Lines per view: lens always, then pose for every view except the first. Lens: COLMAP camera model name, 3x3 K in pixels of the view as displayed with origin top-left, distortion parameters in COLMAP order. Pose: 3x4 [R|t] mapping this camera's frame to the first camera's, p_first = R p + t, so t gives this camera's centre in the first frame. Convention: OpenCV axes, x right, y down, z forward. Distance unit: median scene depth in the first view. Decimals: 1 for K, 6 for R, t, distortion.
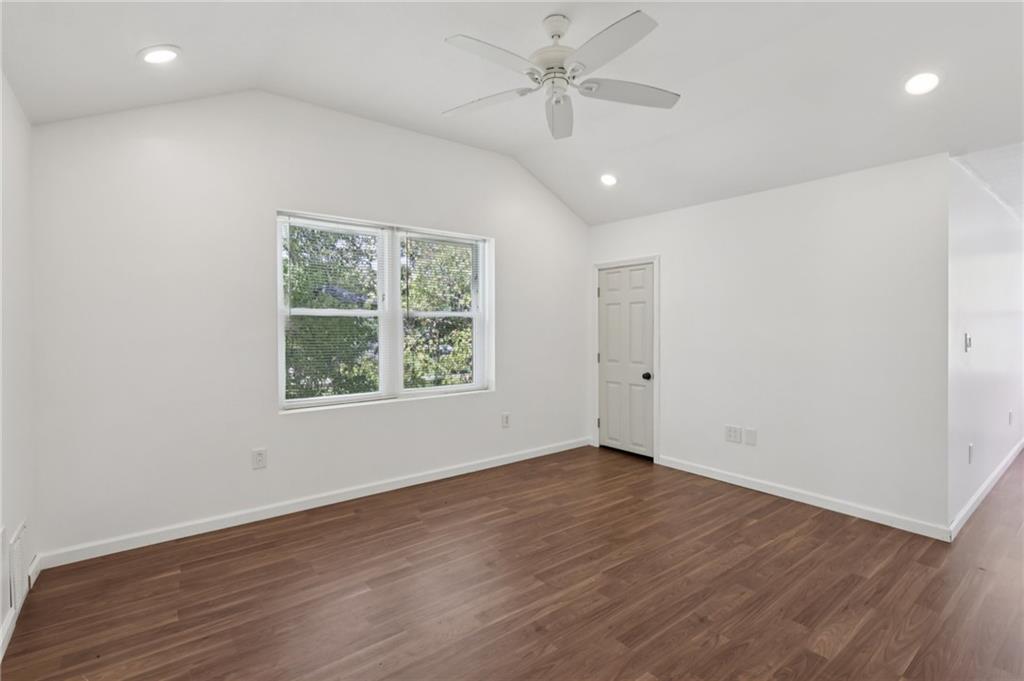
lens RADIAL K [[475.0, 0, 515.1], [0, 475.0, 336.8], [0, 0, 1]] dist [0.005369, 0.000333]
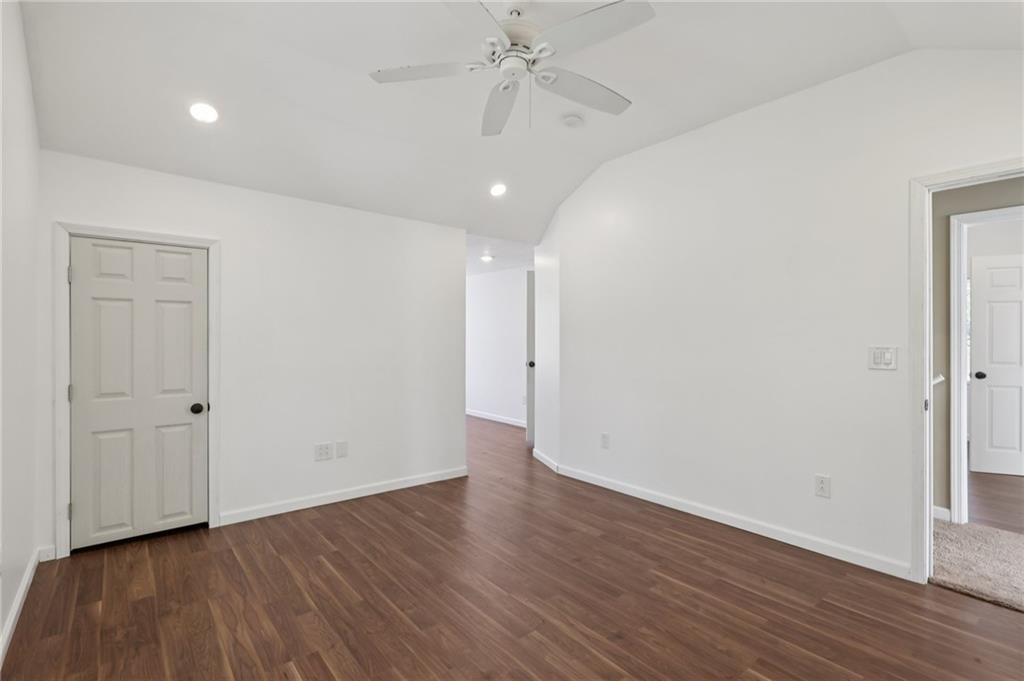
lens RADIAL K [[475.0, 0, 508.7], [0, 475.0, 338.2], [0, 0, 1]] dist [0.005369, 0.000333]
pose [[-0.015251, 0.007210, 0.999858, -0.555571], [0.015410, 0.999857, -0.006975, -0.011060], [-0.999765, 0.015302, -0.015360, 0.713961]]
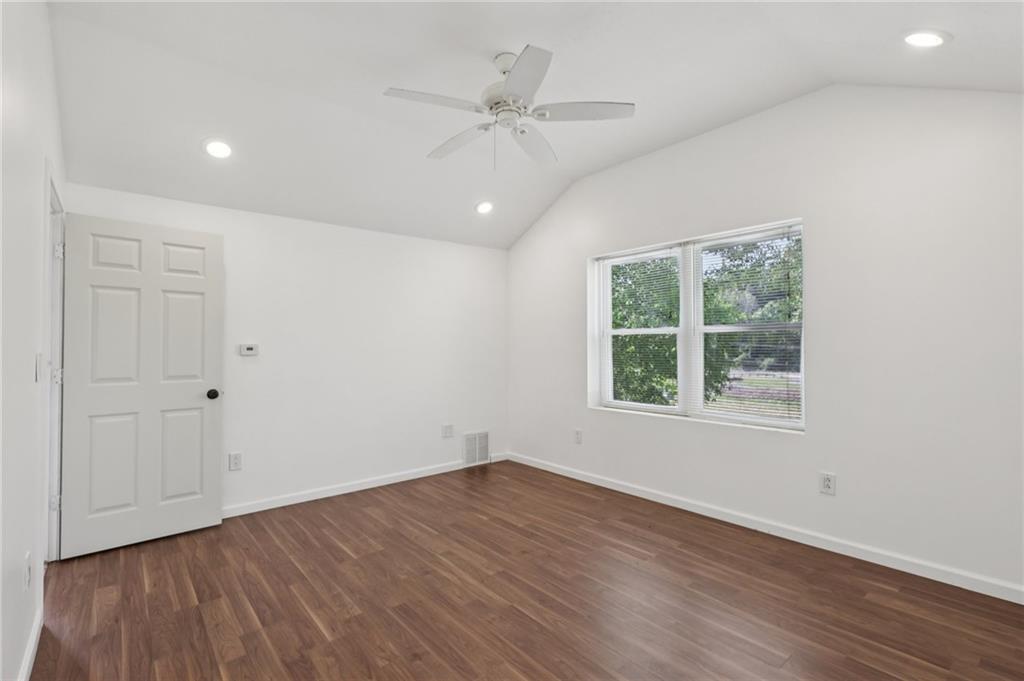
lens RADIAL K [[475.0, 0, 515.8], [0, 475.0, 342.3], [0, 0, 1]] dist [0.005369, 0.000333]
pose [[0.036126, -0.006337, -0.999327, 0.796128], [-0.015796, 0.999851, -0.006911, -0.011452], [0.999222, 0.016035, 0.036020, 0.683776]]
